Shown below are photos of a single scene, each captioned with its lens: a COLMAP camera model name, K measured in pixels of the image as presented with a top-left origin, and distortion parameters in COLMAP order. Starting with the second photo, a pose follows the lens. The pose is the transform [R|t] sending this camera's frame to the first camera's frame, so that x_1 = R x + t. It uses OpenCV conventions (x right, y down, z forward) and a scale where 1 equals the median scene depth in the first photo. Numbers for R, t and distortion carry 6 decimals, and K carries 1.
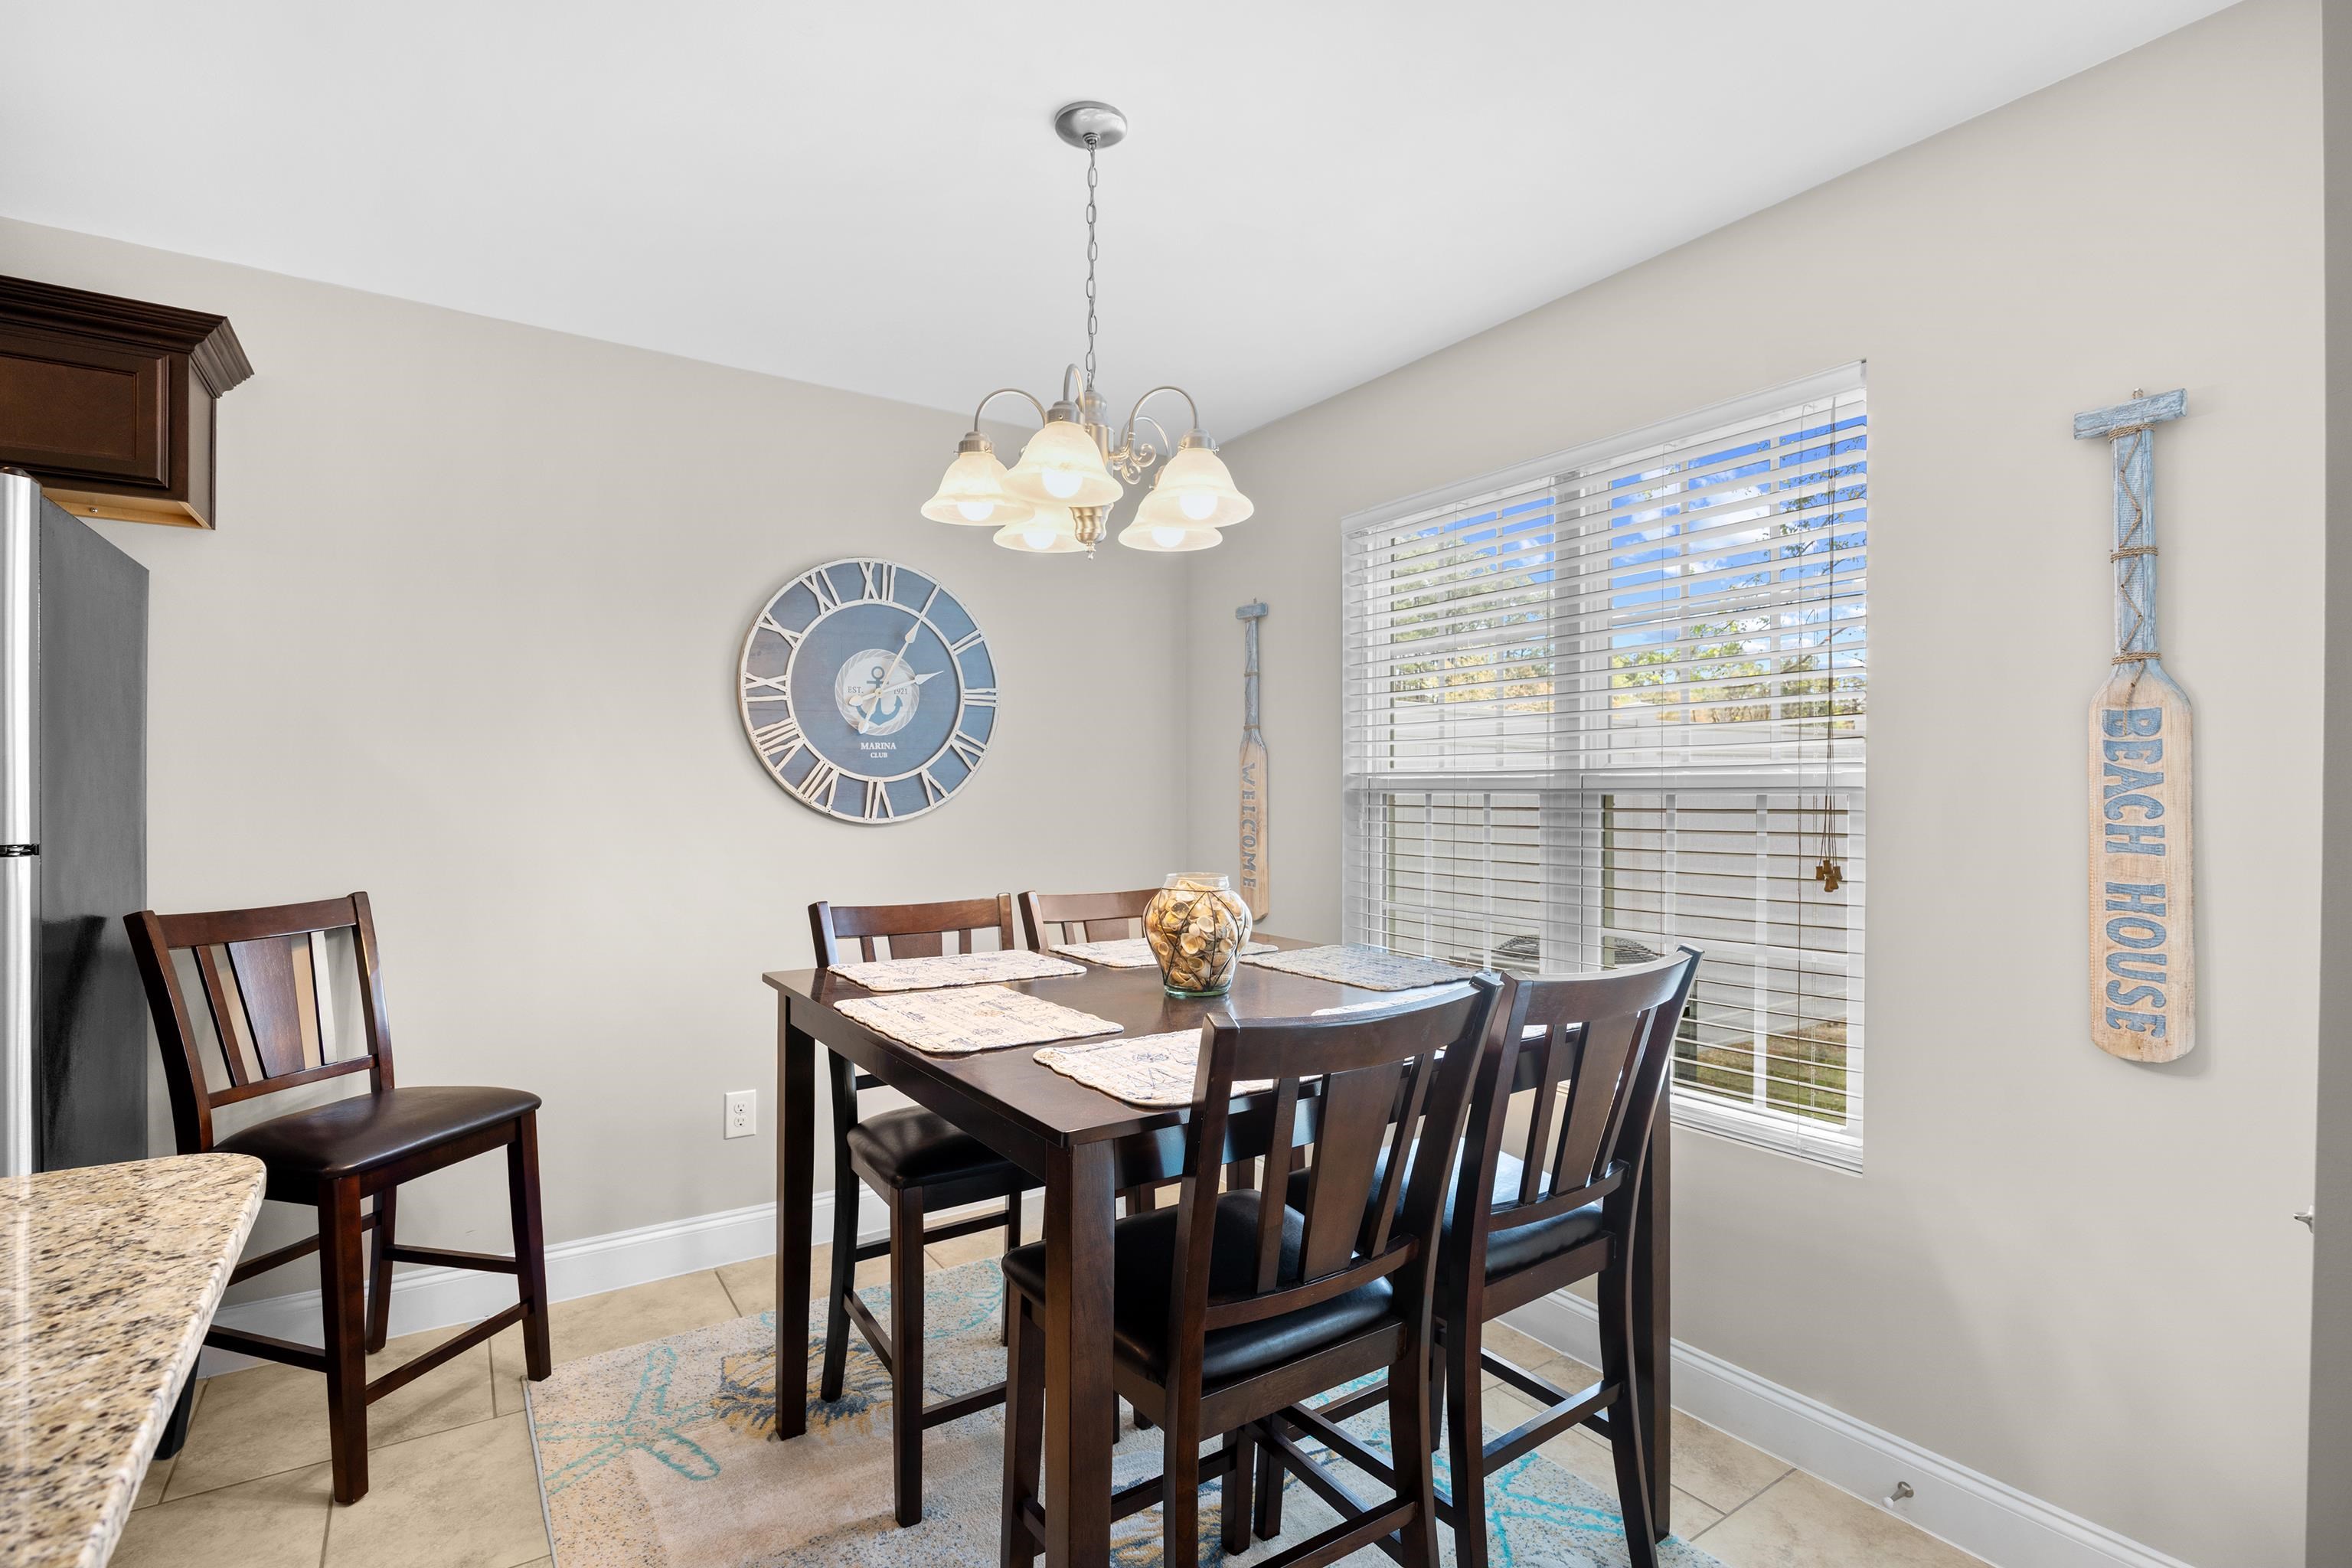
lens RADIAL K [[1096.4, 0, 1168.7], [0, 1096.4, 801.7], [0, 0, 1]] dist [-0.012053, -0.000761]
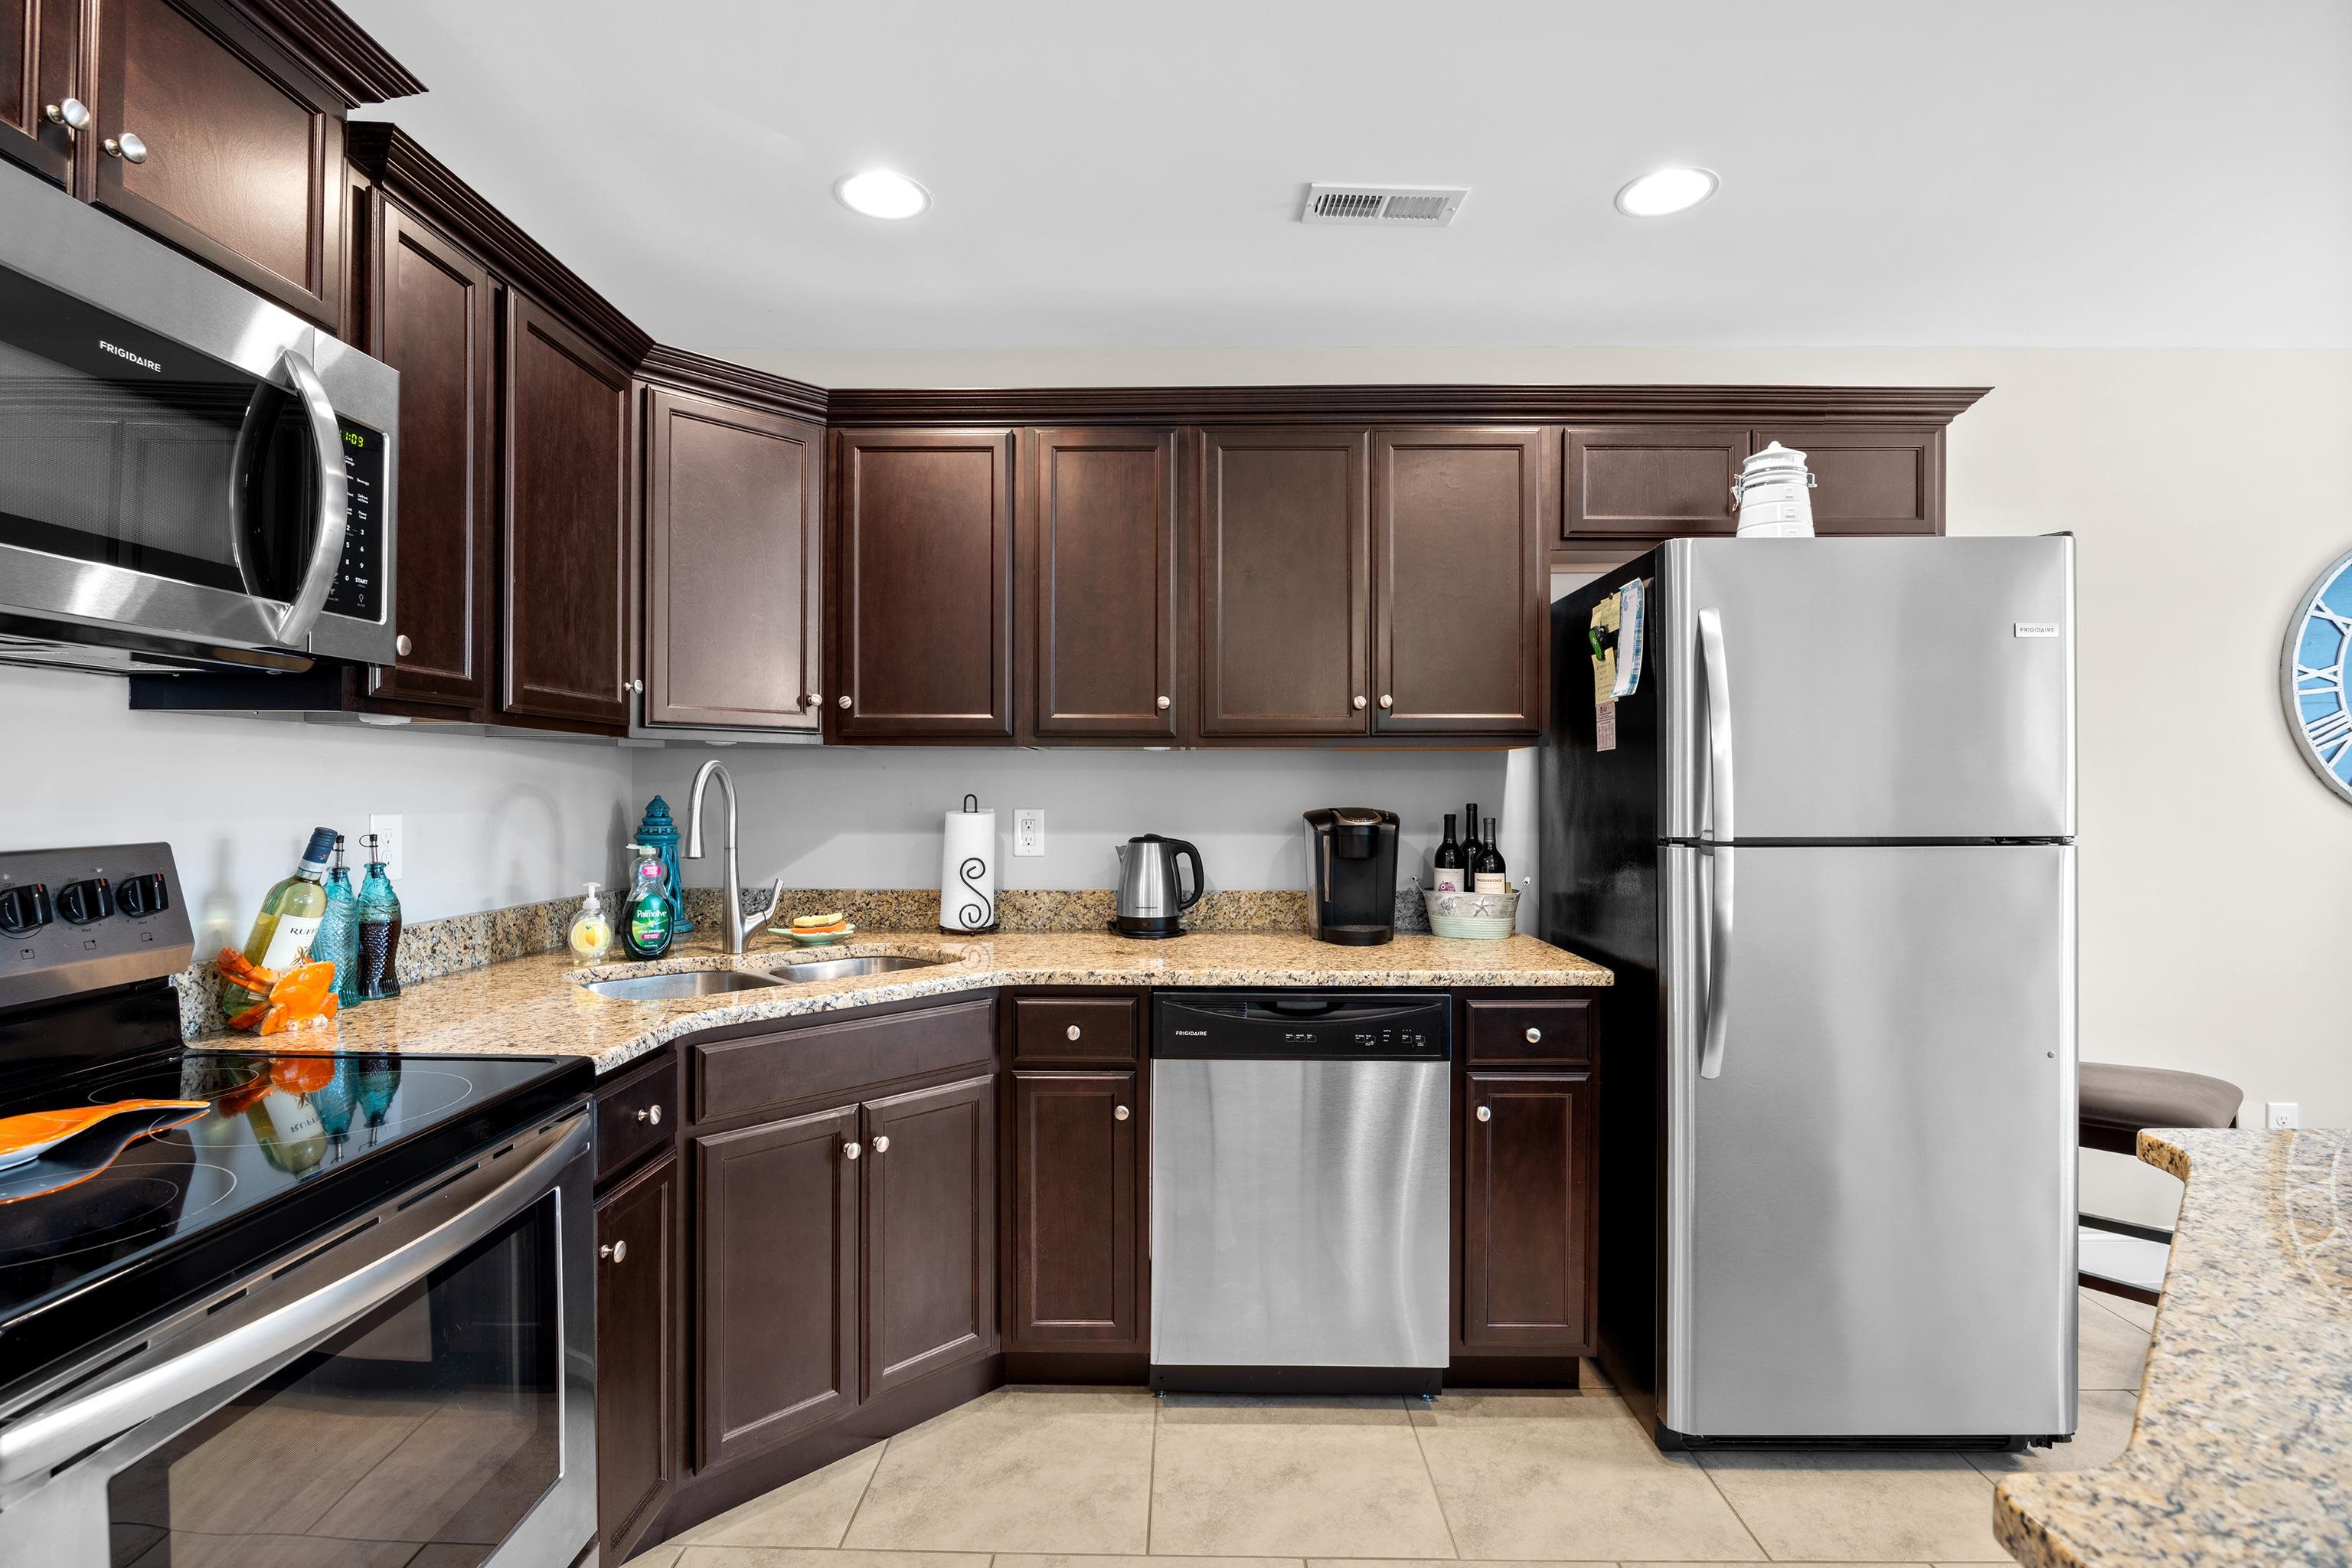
lens RADIAL K [[1096.4, 0, 1169.8], [0, 1096.4, 793.5], [0, 0, 1]] dist [-0.012053, -0.000761]
pose [[0.822797, -0.002278, -0.568330, -0.827803], [-0.000237, 0.999991, -0.004351, -0.001682], [0.568335, 0.003715, 0.822789, -0.417382]]
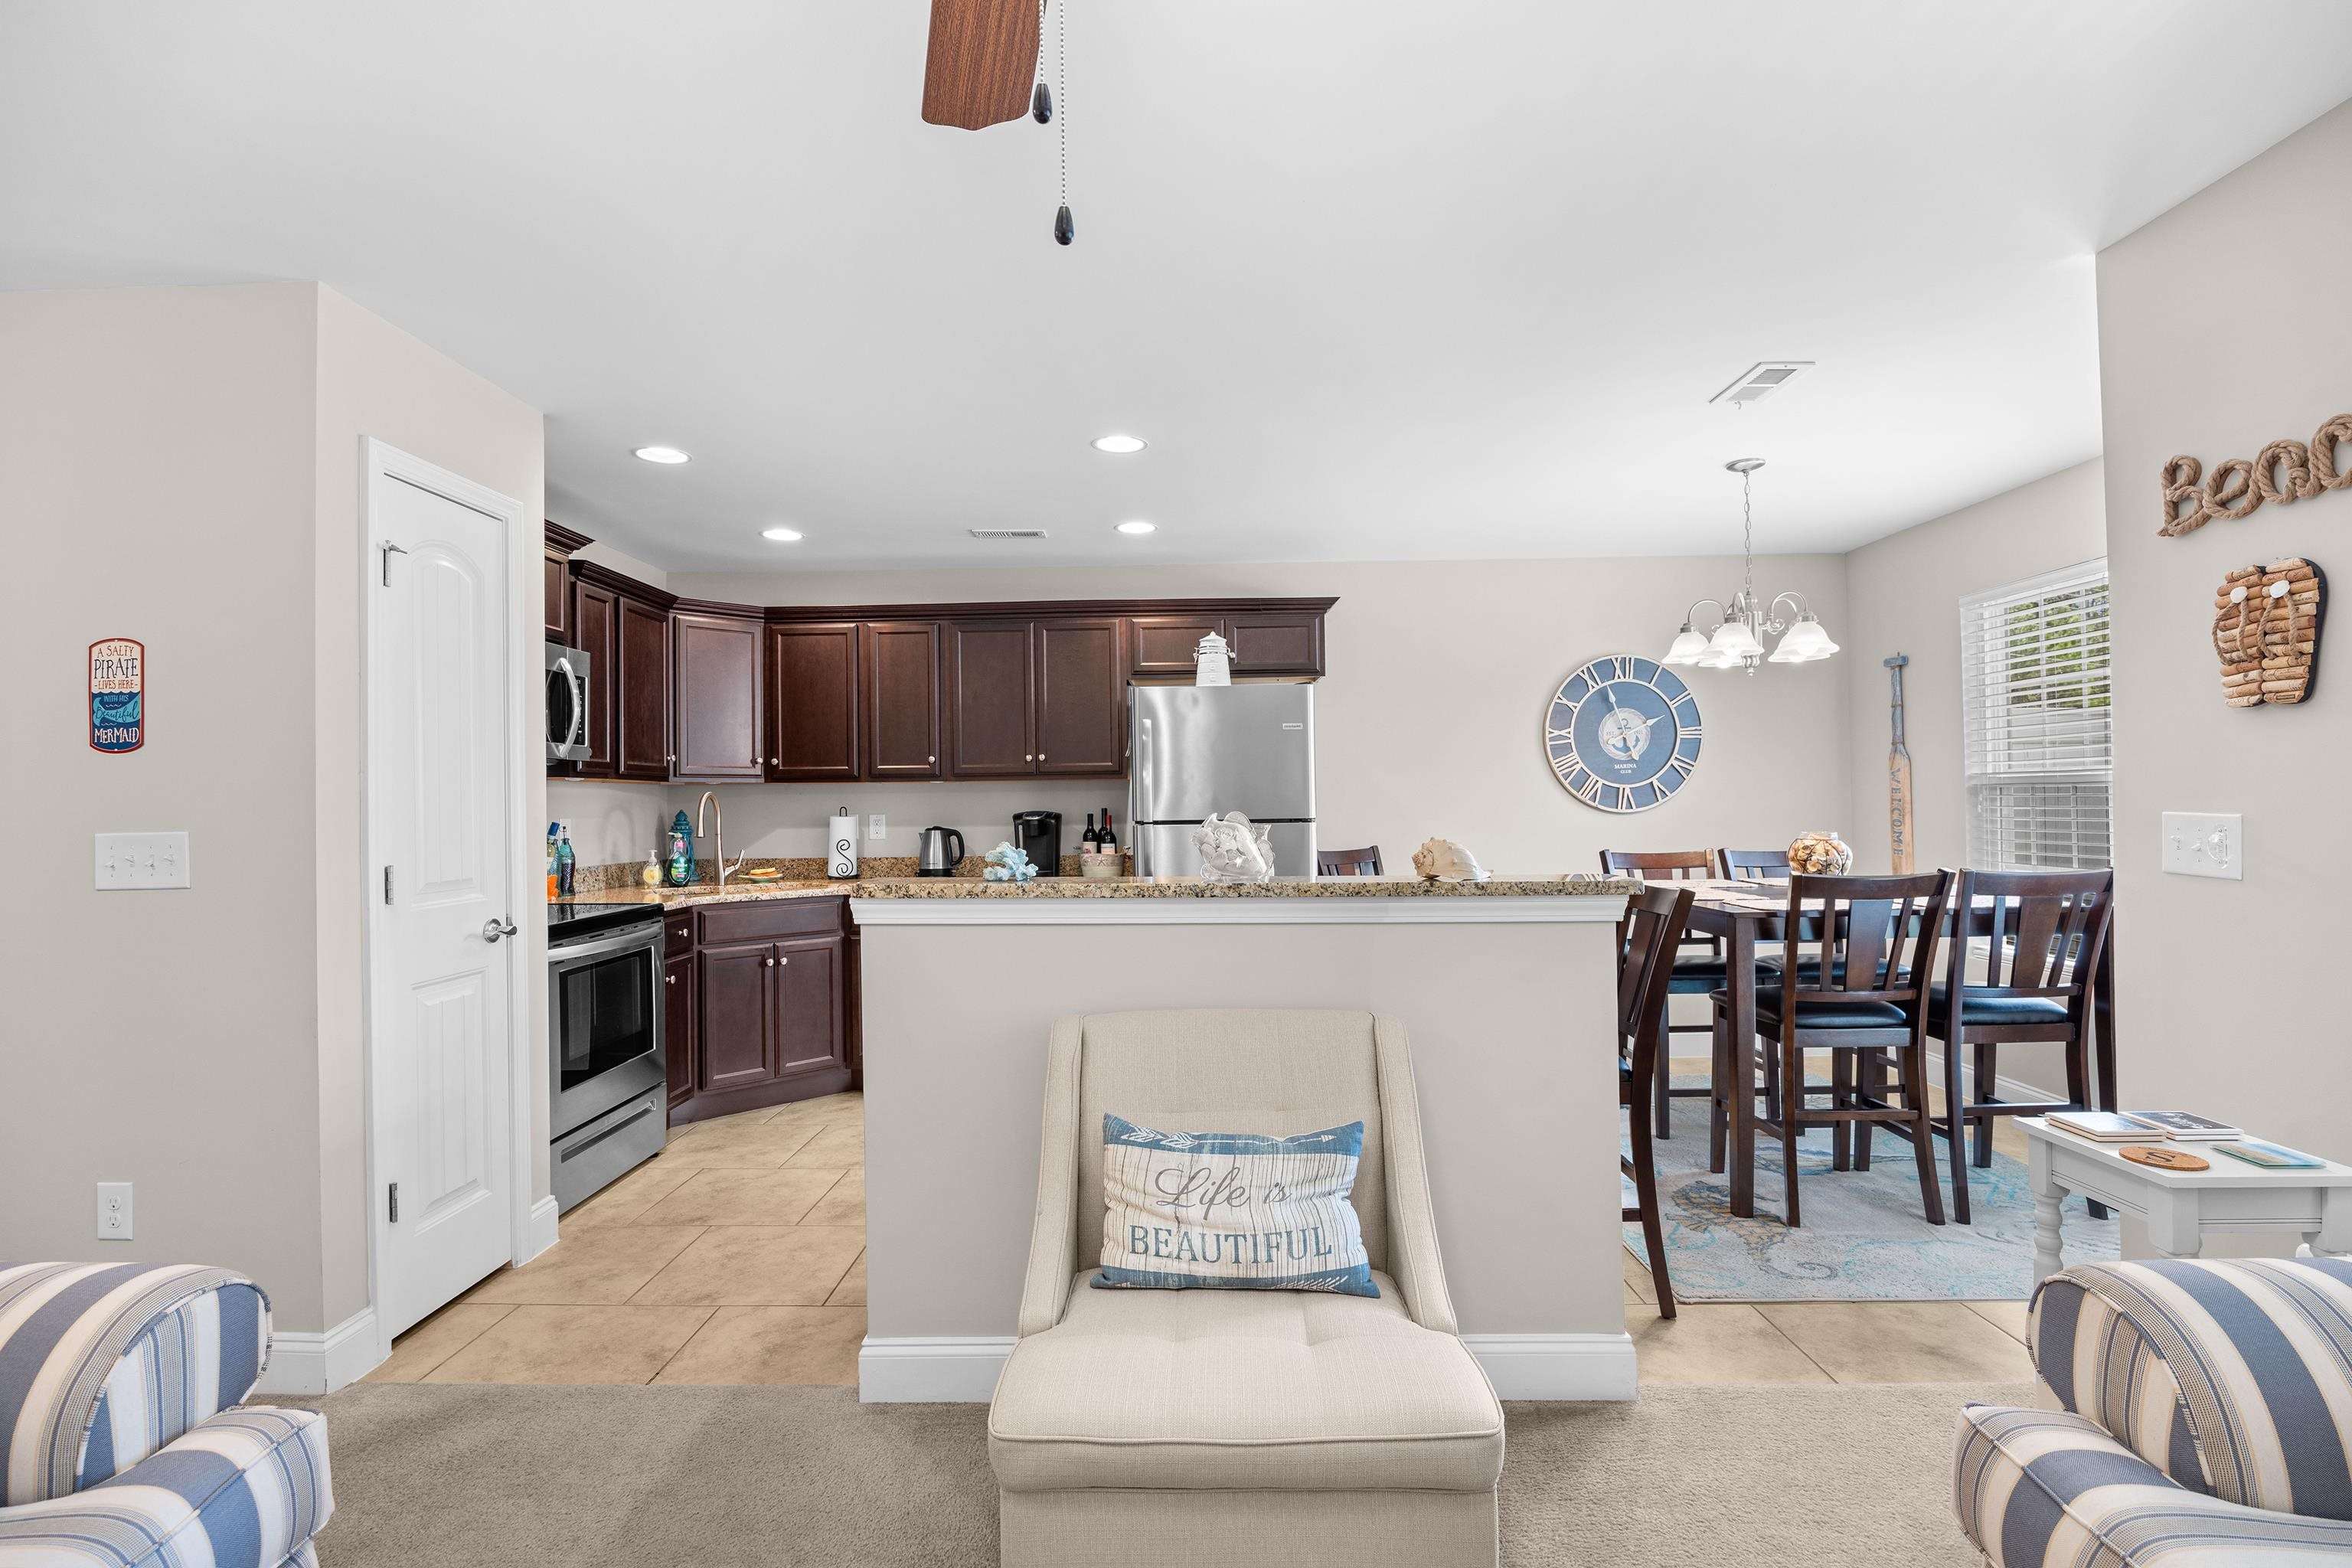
lens RADIAL K [[1096.4, 0, 1168.0], [0, 1096.4, 797.7], [0, 0, 1]] dist [-0.012053, -0.000761]
pose [[0.818719, -0.018836, -0.573885, 0.162351], [0.013204, 0.999815, -0.013980, 0.015460], [0.574042, 0.003868, 0.818817, -1.030404]]
